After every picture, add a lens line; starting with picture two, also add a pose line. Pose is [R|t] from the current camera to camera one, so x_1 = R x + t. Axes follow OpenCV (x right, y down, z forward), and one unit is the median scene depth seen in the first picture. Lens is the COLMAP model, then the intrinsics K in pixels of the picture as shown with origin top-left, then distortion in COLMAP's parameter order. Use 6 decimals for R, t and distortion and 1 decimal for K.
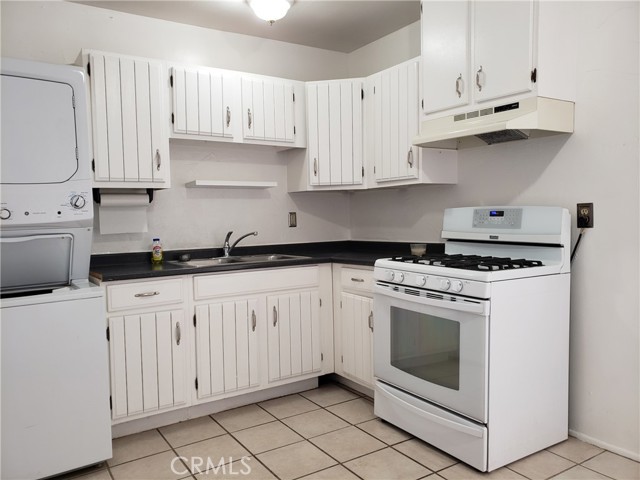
lens RADIAL K [[492.3, 0, 316.1], [0, 492.3, 238.8], [0, 0, 1]] dist [0.049075, -0.010092]
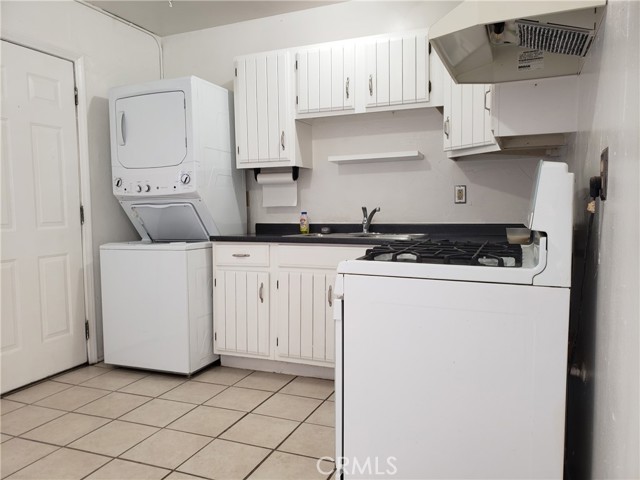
lens RADIAL K [[492.3, 0, 316.2], [0, 492.3, 245.5], [0, 0, 1]] dist [0.049075, -0.010092]
pose [[0.564799, 0.074614, -0.821848, 0.650071], [-0.040241, 0.997210, 0.062880, 0.004738], [0.824247, -0.002443, 0.566226, 0.419355]]
